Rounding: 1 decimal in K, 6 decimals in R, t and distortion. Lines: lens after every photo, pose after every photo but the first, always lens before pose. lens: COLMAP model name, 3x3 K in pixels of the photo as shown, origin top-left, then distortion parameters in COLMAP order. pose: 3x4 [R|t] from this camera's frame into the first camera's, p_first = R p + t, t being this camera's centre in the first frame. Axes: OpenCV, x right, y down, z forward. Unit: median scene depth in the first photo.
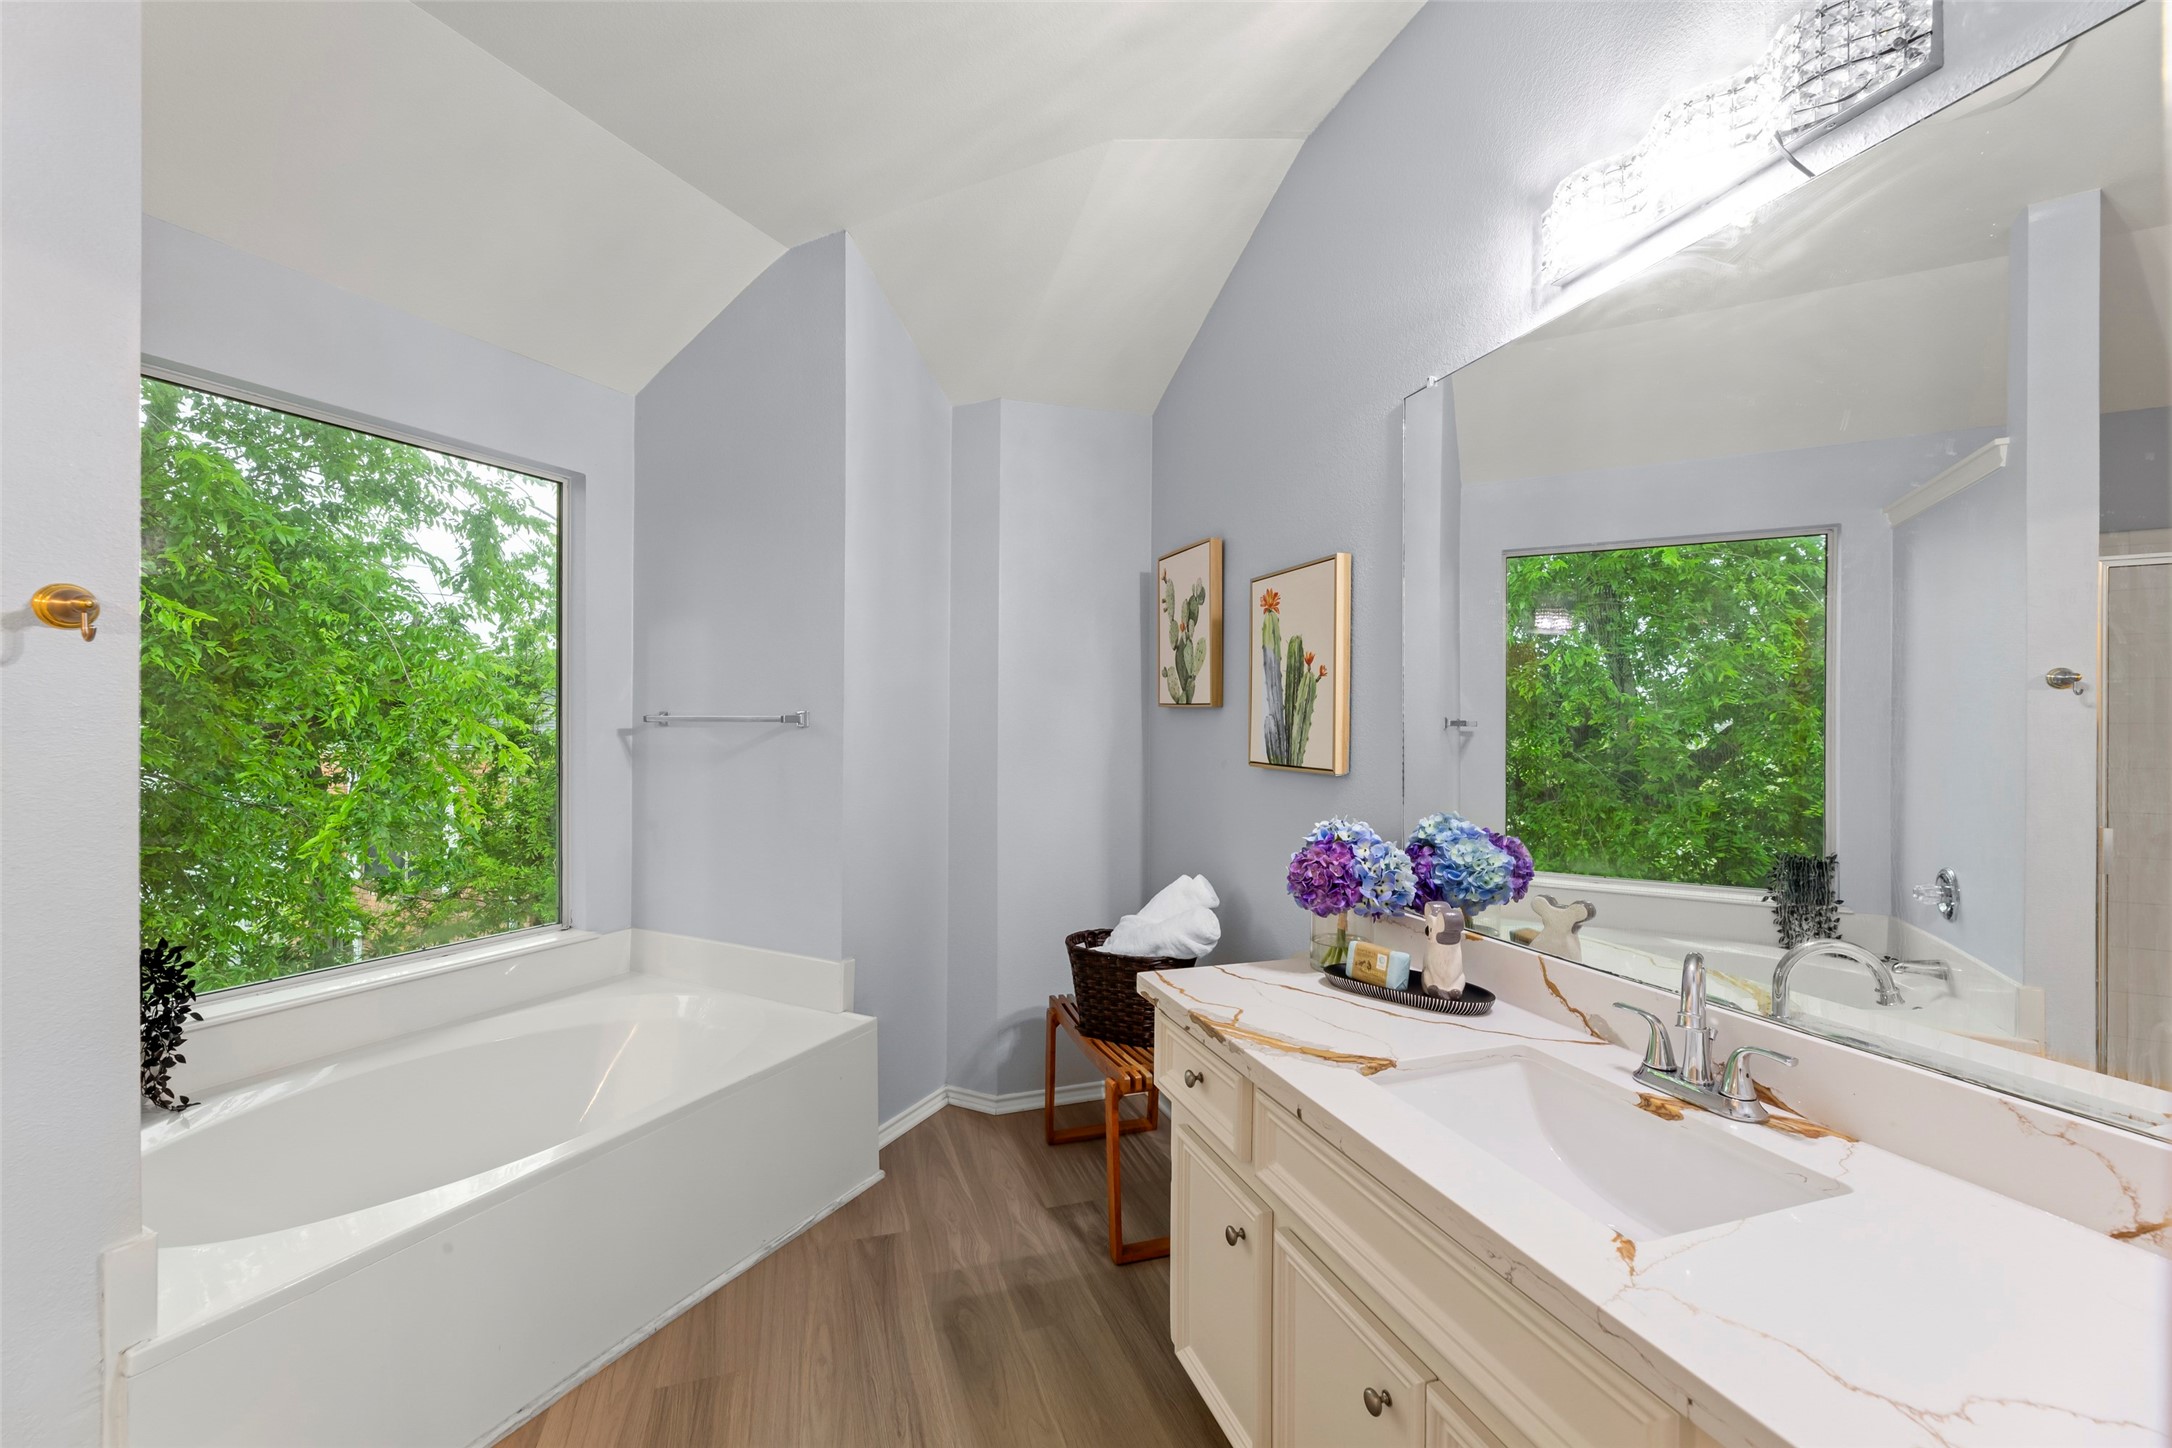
lens RADIAL K [[887.3, 0, 1076.3], [0, 887.3, 729.7], [0, 0, 1]] dist [-0.000249, -0.000062]
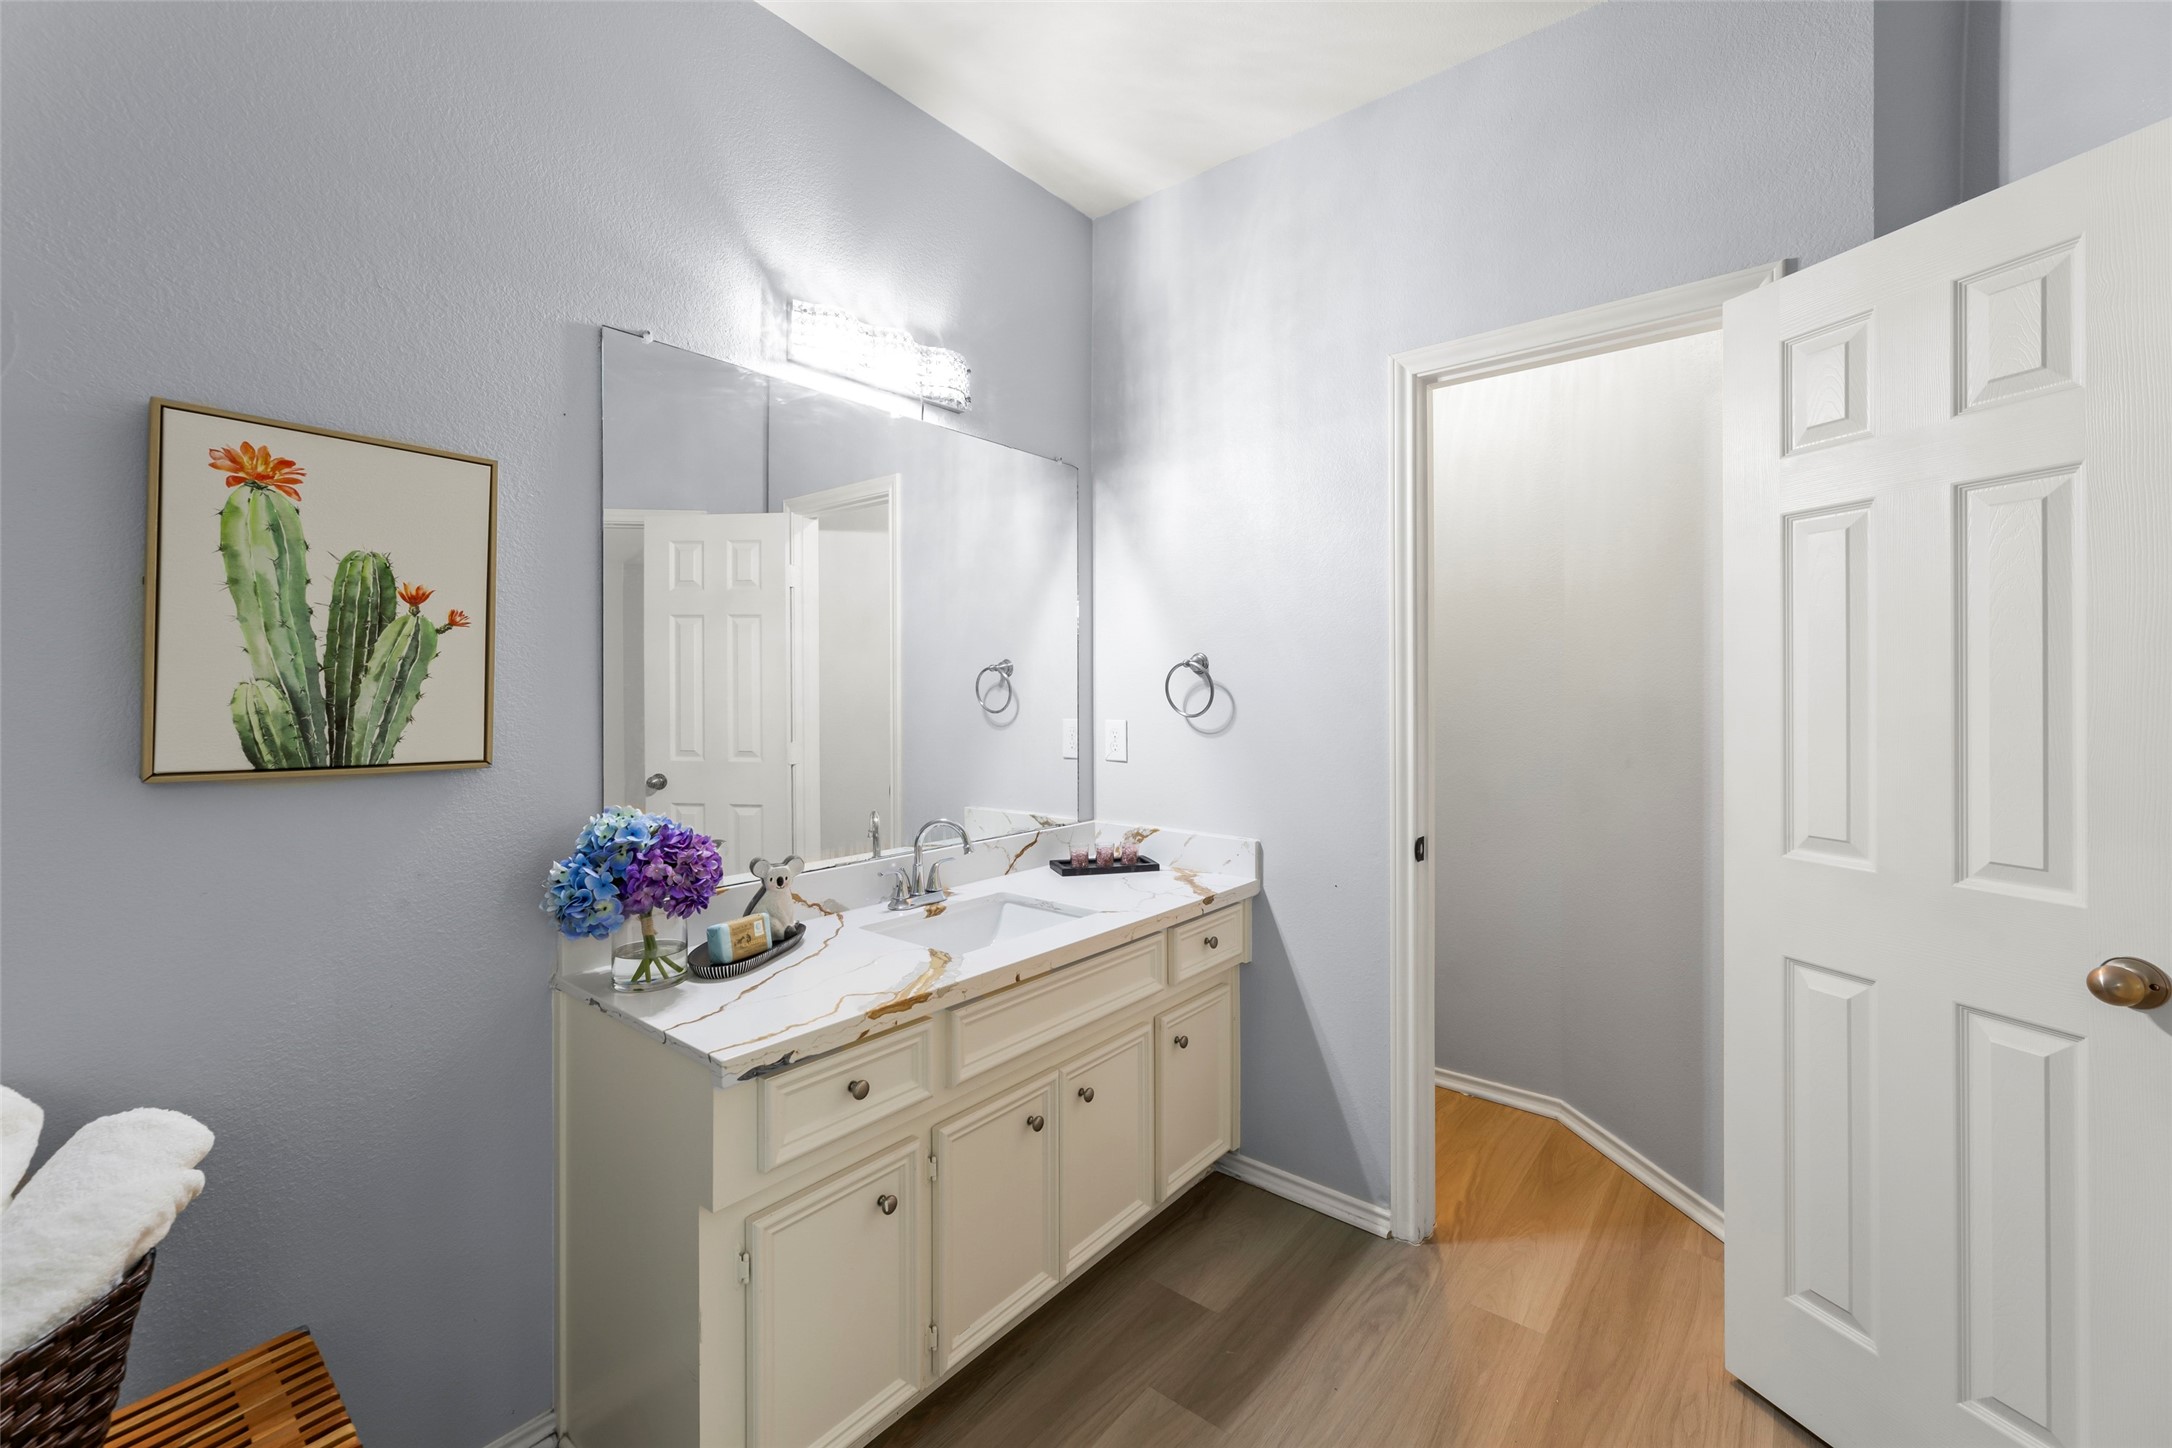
lens RADIAL K [[892.4, 0, 1078.7], [0, 892.4, 697.3], [0, 0, 1]] dist [0.000257, -0.000006]
pose [[-0.540585, -0.008881, 0.841243, -0.528884], [-0.000800, 0.999949, 0.010042, -0.012032], [-0.841289, 0.004756, -0.540564, 0.909210]]
